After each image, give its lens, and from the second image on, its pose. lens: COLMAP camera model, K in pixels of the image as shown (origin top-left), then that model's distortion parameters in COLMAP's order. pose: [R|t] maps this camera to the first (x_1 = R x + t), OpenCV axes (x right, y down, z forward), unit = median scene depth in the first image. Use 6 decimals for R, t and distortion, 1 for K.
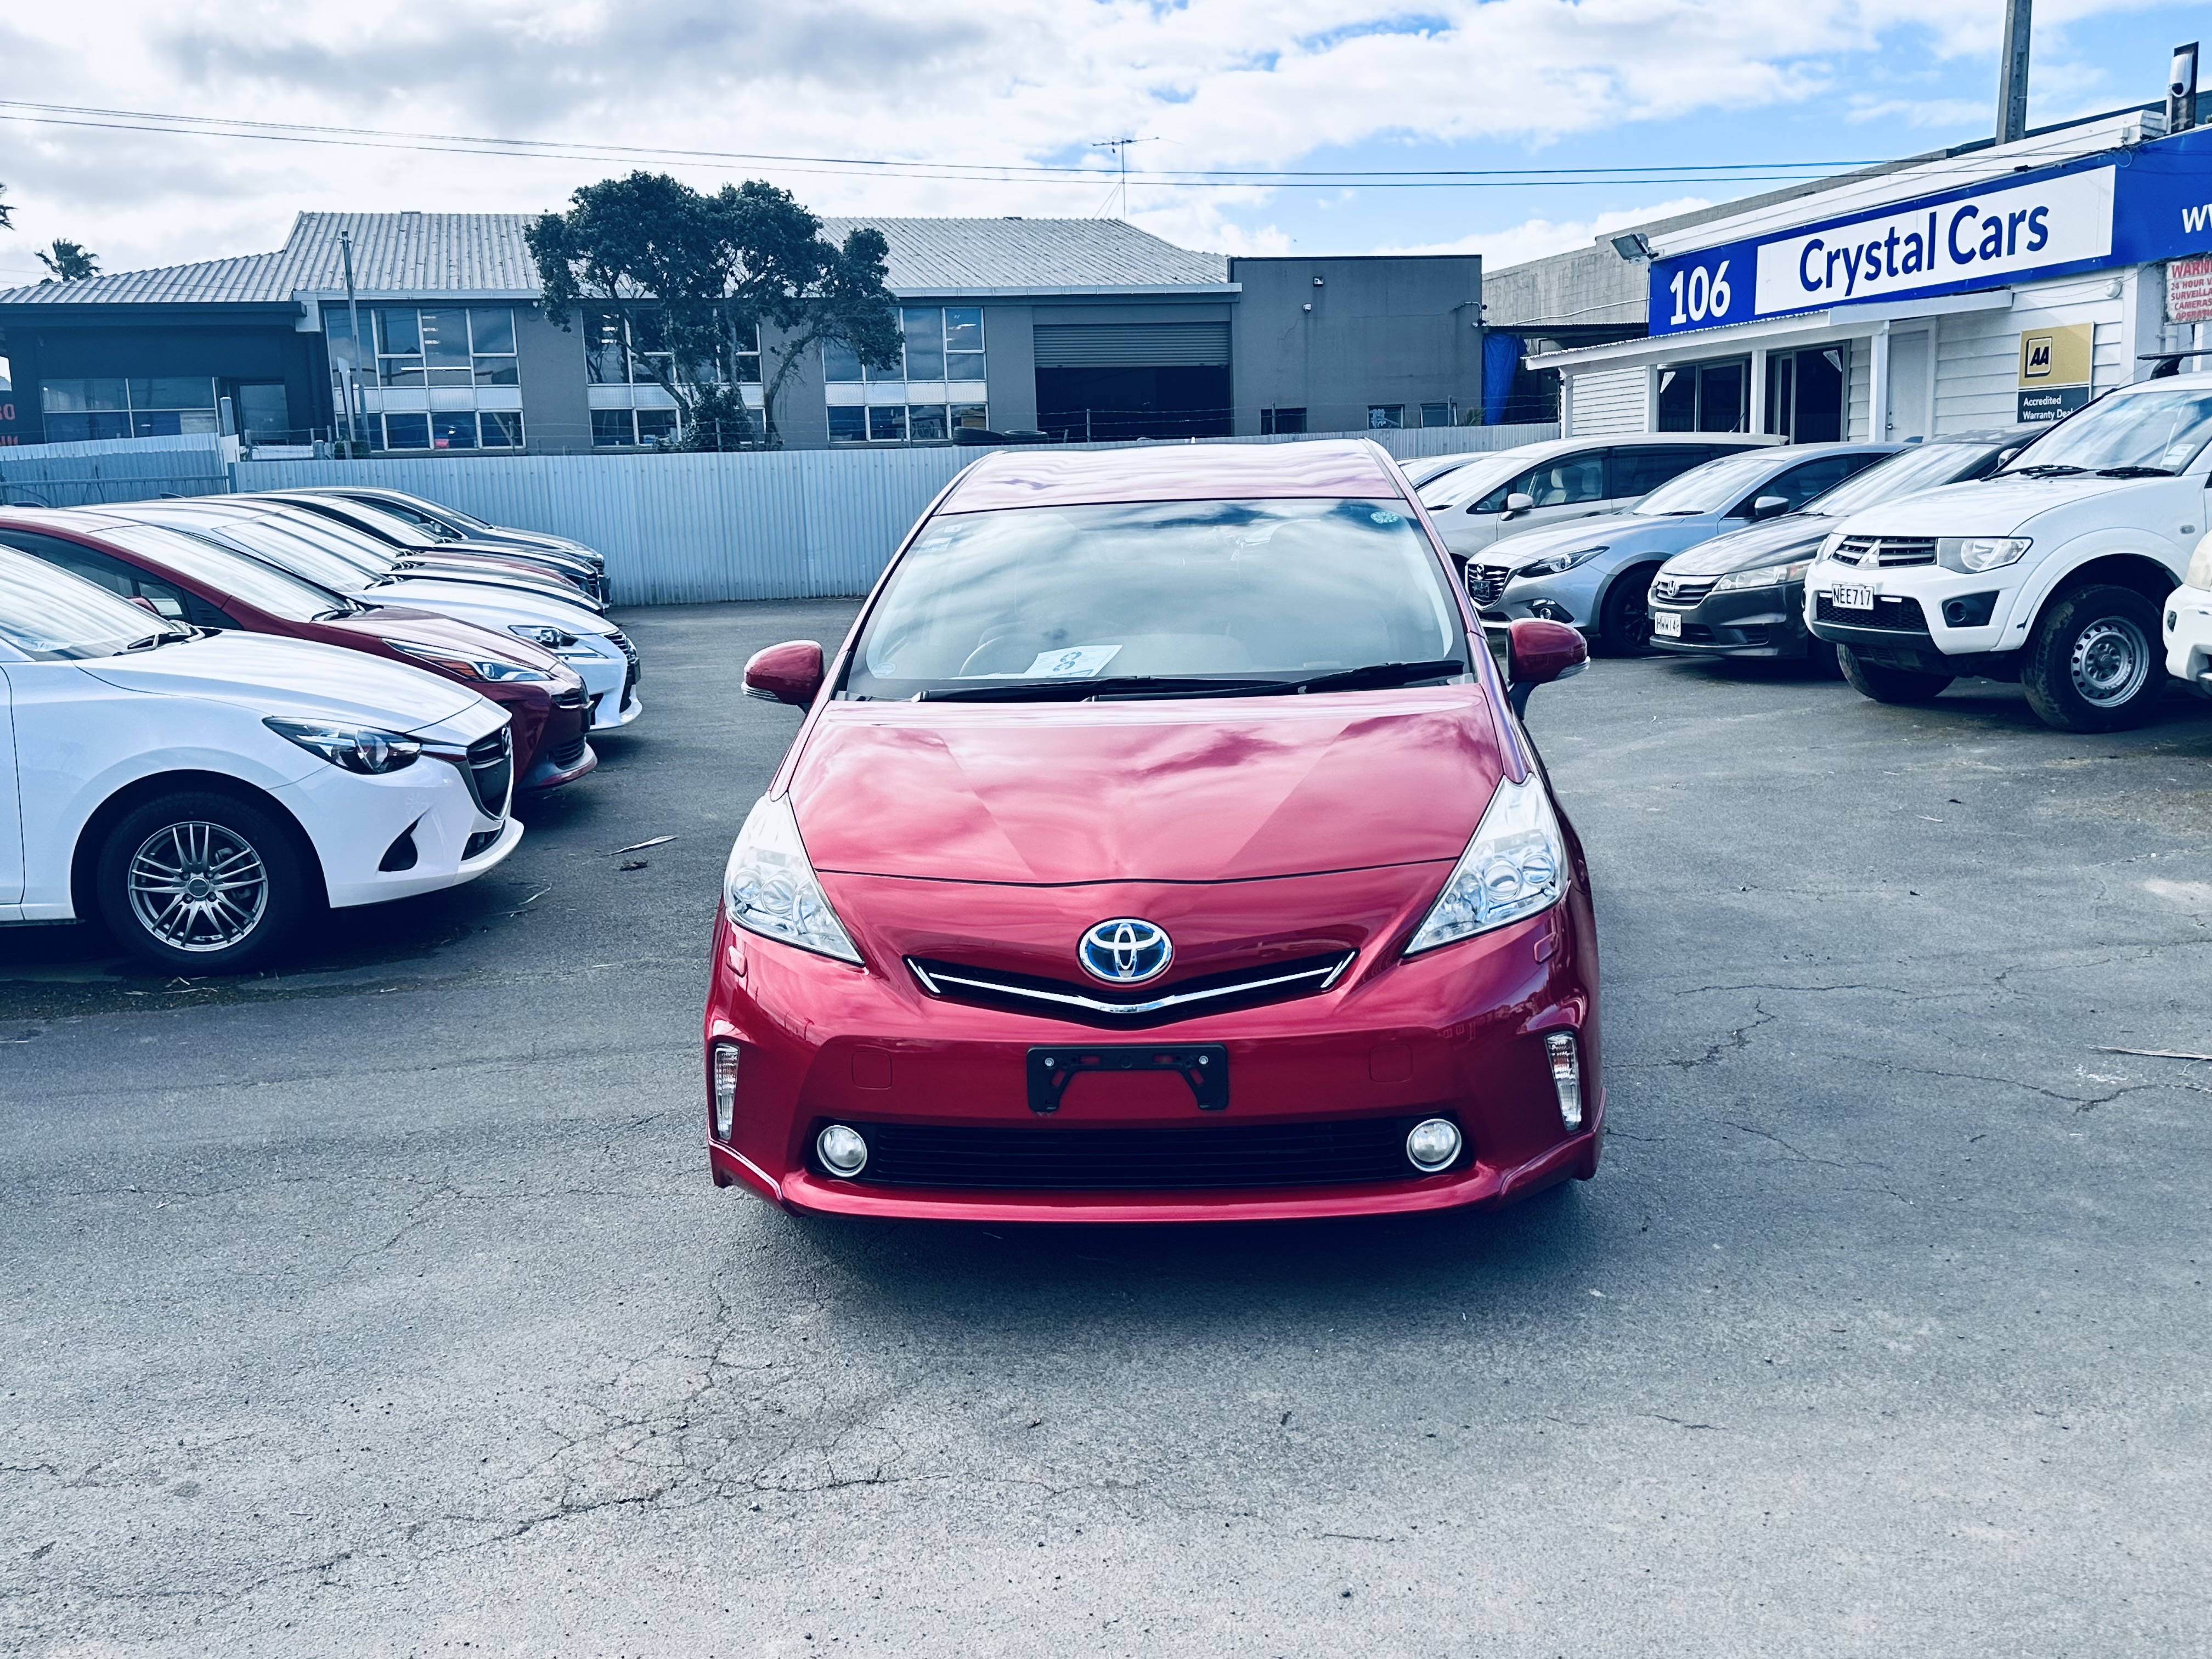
lens RADIAL K [[2029.0, 0, 1106.0], [0, 2029.0, 829.5], [0, 0, 1]] dist [0.088425, -0.114293]
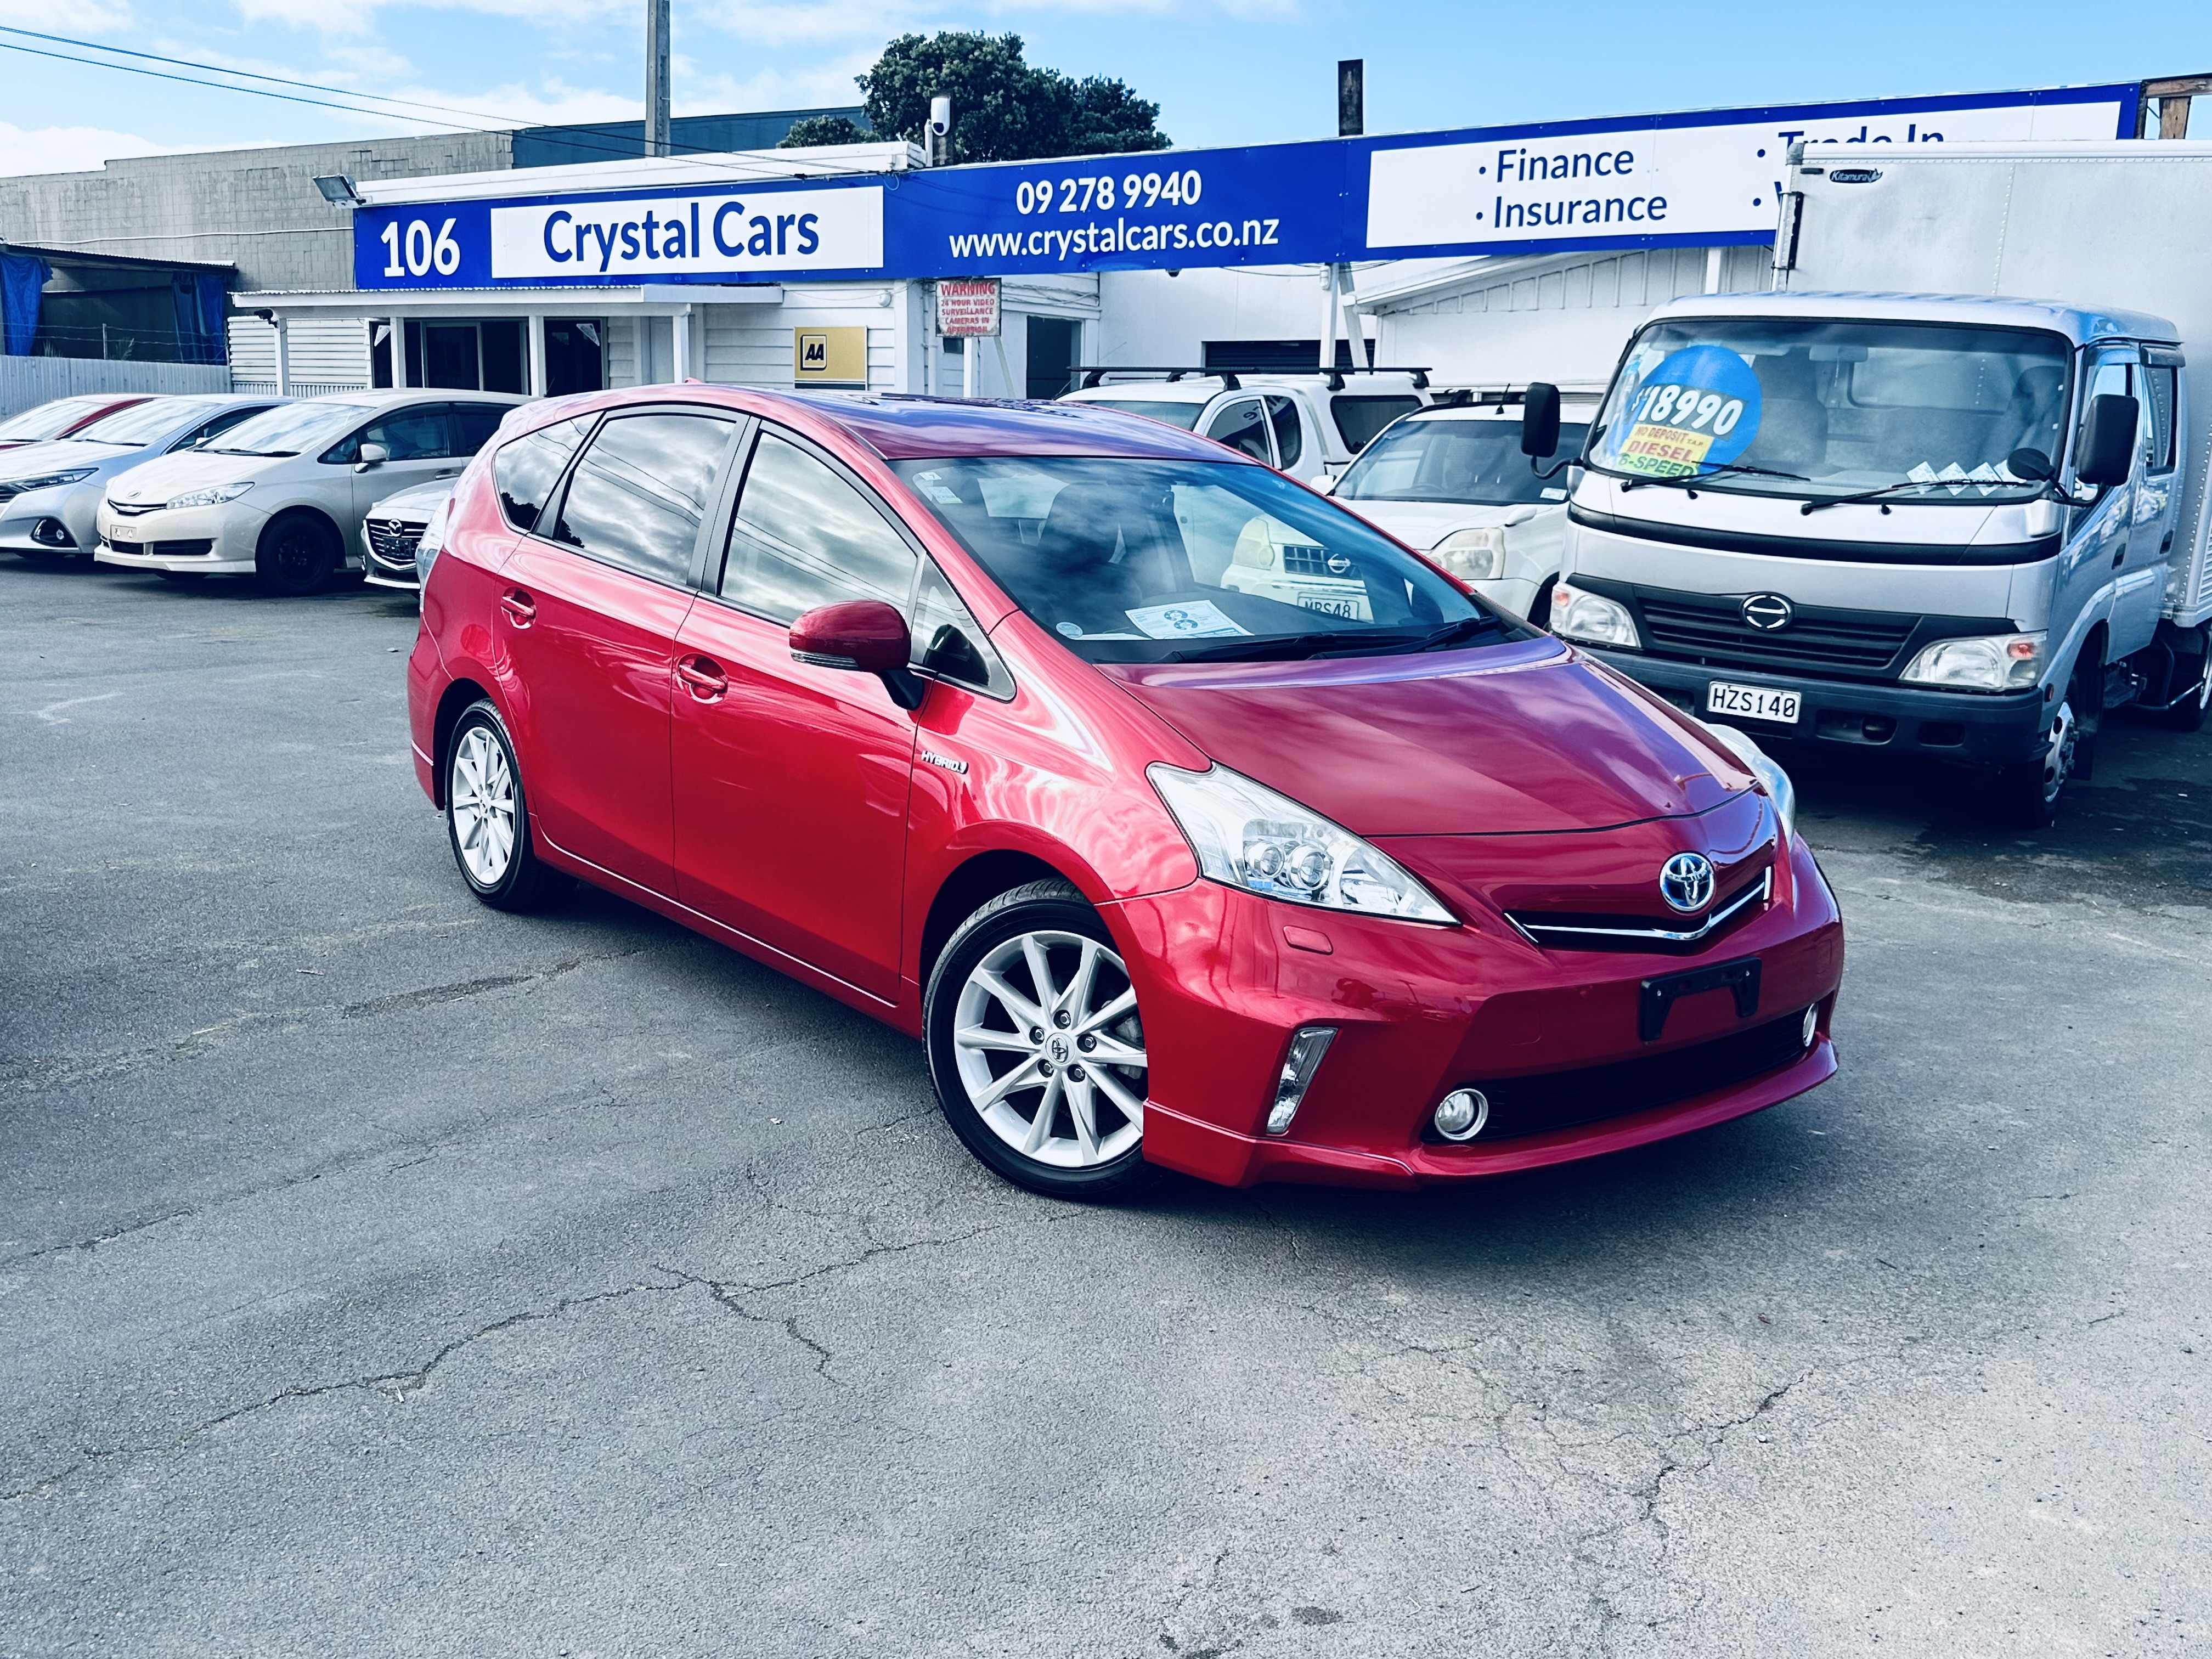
lens RADIAL K [[2009.2, 0, 1106.3], [0, 2009.2, 869.8], [0, 0, 1]] dist [0.160821, -0.360111]
pose [[0.735919, -0.085070, 0.671704, -0.198374], [0.061471, 0.996373, 0.058841, -0.006145], [-0.674273, -0.002012, 0.738480, 0.086605]]
